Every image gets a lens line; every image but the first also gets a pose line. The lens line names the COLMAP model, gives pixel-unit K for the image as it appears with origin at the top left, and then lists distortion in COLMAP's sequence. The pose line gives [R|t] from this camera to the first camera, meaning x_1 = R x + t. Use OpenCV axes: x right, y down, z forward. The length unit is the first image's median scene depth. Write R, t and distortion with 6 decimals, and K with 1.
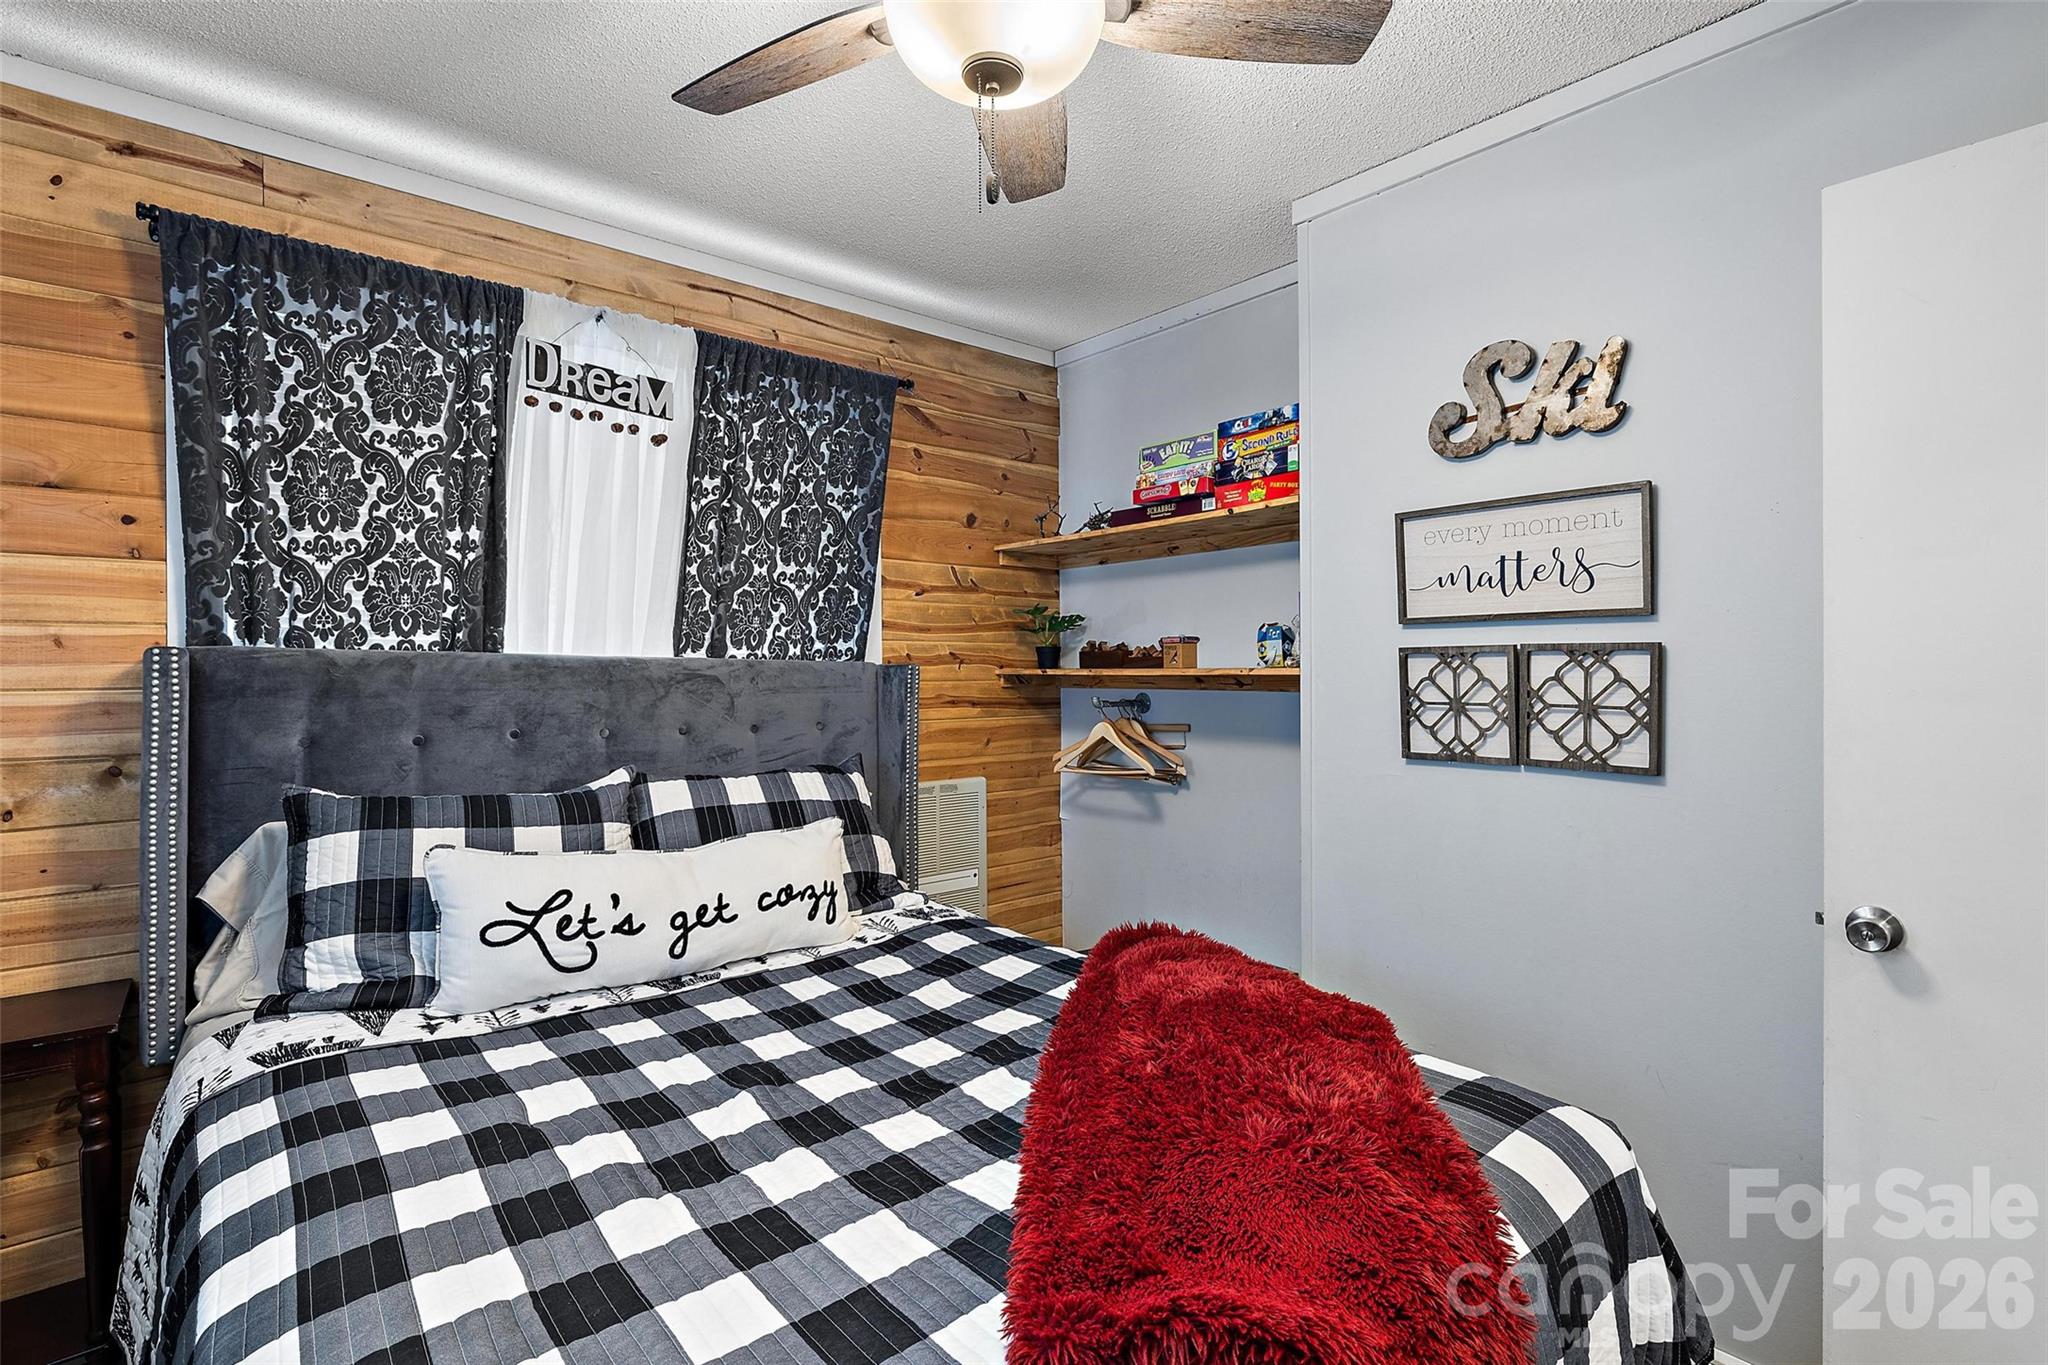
lens RADIAL K [[975.7, 0, 1029.8], [0, 975.7, 680.4], [0, 0, 1]] dist [-0.001754, -0.000136]
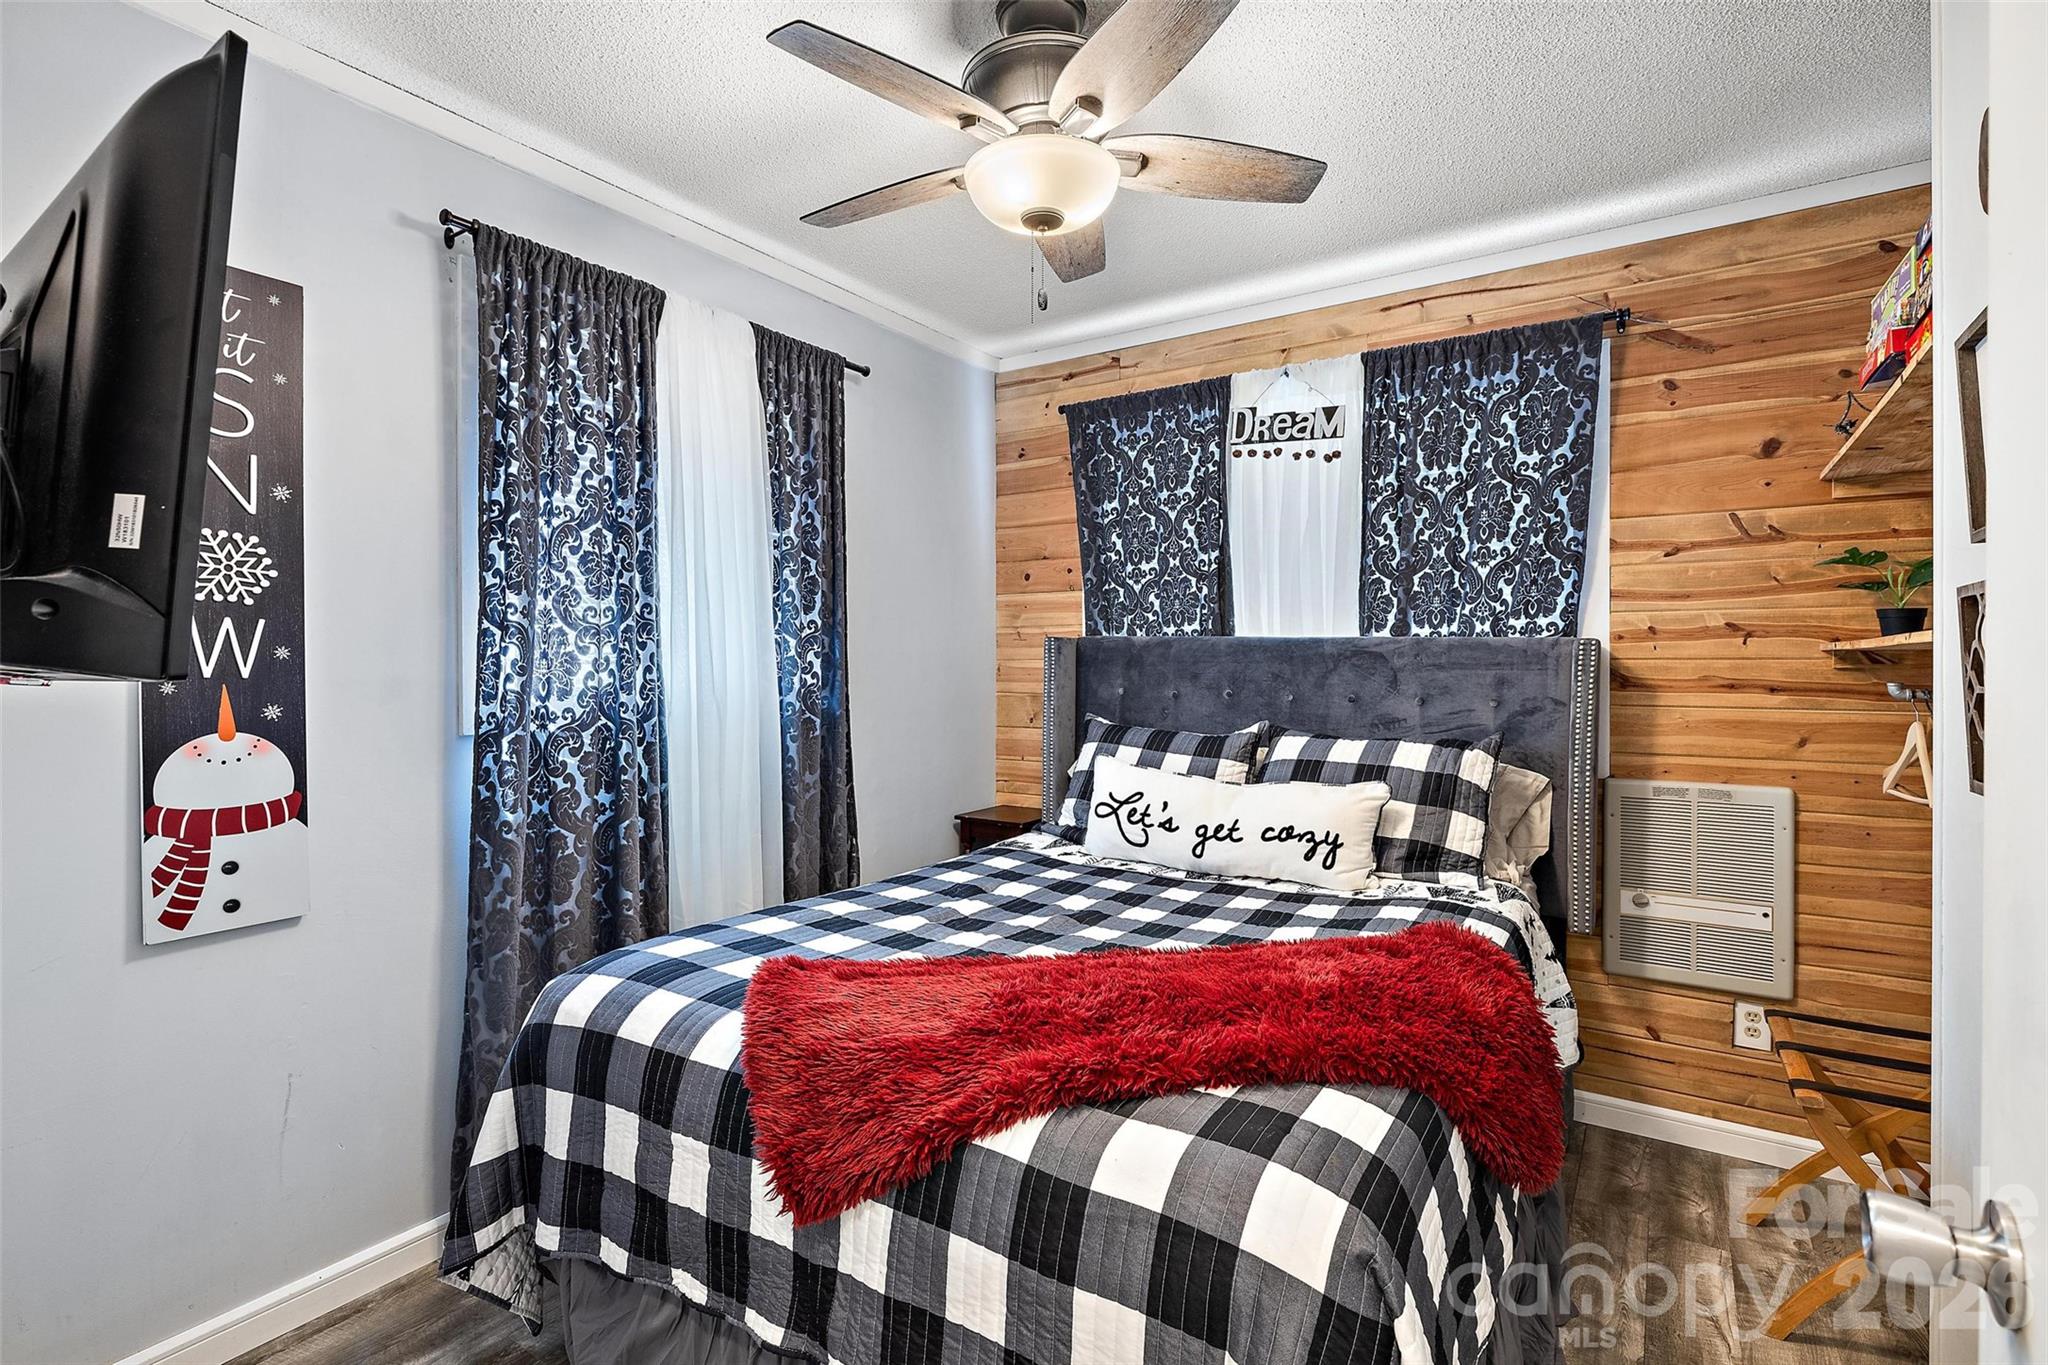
lens RADIAL K [[975.7, 0, 1029.8], [0, 975.7, 680.4], [0, 0, 1]] dist [-0.001754, -0.000136]
pose [[0.263200, 0.018416, -0.964566, 0.707688], [-0.011144, 0.999809, 0.016047, 0.015157], [0.964677, 0.006526, 0.263355, 0.332810]]
